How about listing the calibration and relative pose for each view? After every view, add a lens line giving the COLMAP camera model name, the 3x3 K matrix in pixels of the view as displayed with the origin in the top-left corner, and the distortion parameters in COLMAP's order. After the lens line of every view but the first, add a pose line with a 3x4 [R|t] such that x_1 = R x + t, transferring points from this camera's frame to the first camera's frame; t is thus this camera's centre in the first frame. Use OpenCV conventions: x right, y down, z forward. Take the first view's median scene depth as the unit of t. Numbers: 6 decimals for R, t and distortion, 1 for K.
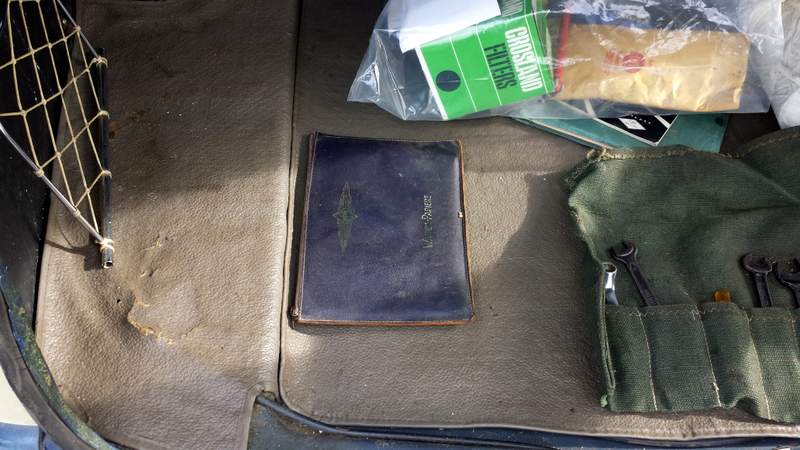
lens RADIAL K [[727.2, 0, 405.3], [0, 727.2, 229.3], [0, 0, 1]] dist [0.100861, -0.282325]
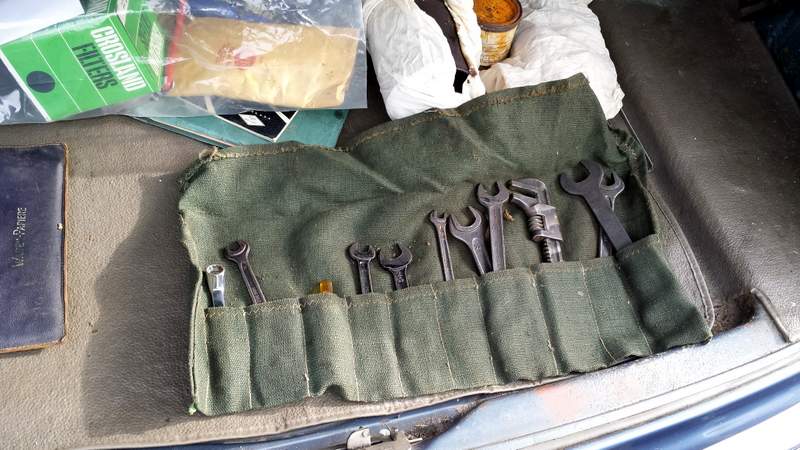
lens RADIAL K [[727.2, 0, 405.3], [0, 727.2, 229.3], [0, 0, 1]] dist [0.100861, -0.282325]
pose [[0.951294, -0.078623, 0.298090, 0.214329], [0.063759, 0.996203, 0.059278, -0.043074], [-0.301619, -0.037385, 0.952695, -0.034849]]
